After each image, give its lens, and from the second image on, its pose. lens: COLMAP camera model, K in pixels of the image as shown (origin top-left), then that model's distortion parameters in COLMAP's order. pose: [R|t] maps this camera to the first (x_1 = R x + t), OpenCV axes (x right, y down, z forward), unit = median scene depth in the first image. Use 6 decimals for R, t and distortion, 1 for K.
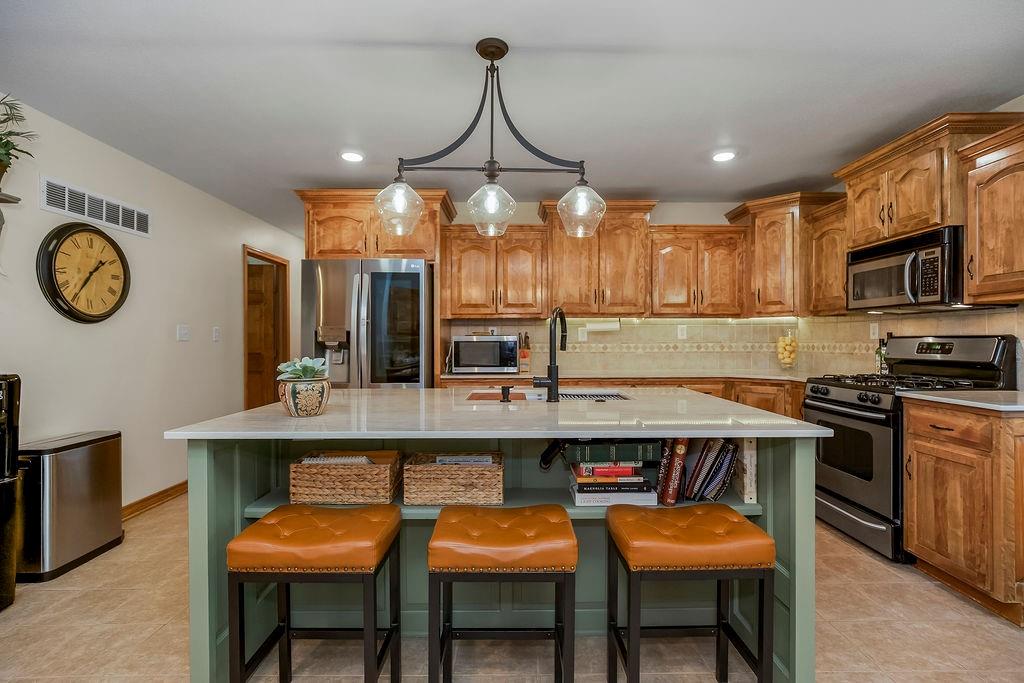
lens RADIAL K [[484.1, 0, 512.0], [0, 484.1, 341.5], [0, 0, 1]] dist [-0.001532, 0.000905]
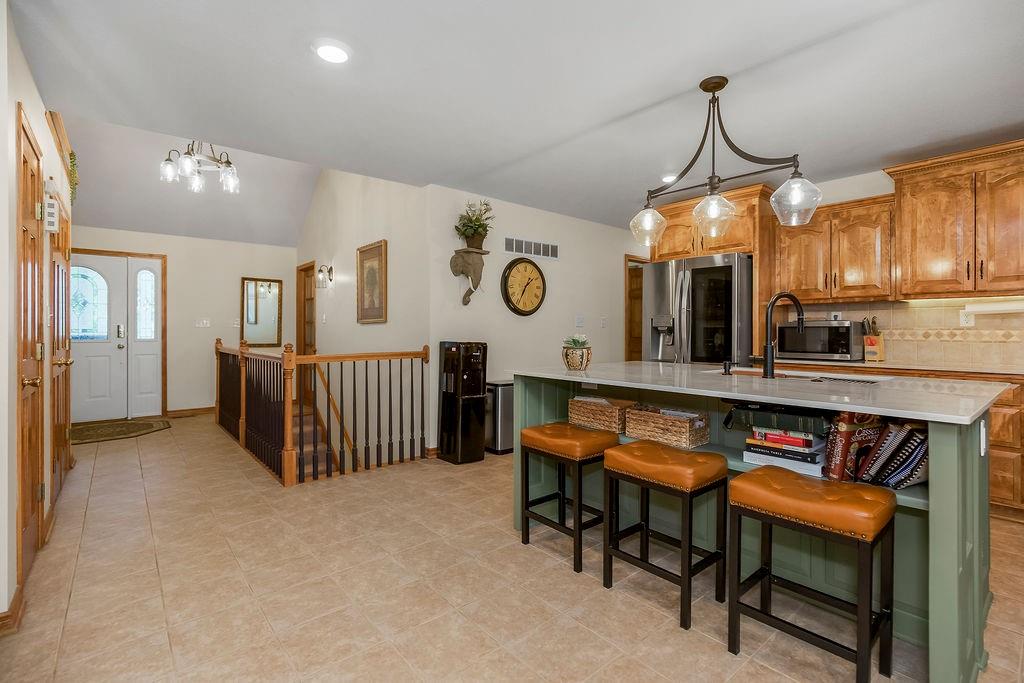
lens RADIAL K [[472.4, 0, 512.8], [0, 472.4, 329.6], [0, 0, 1]] dist [-0.000034, 0.000355]
pose [[0.641691, 0.003349, -0.766956, 0.381183], [-0.005551, 0.999985, -0.000278, 0.011886], [0.766943, 0.004435, 0.641700, -0.103445]]
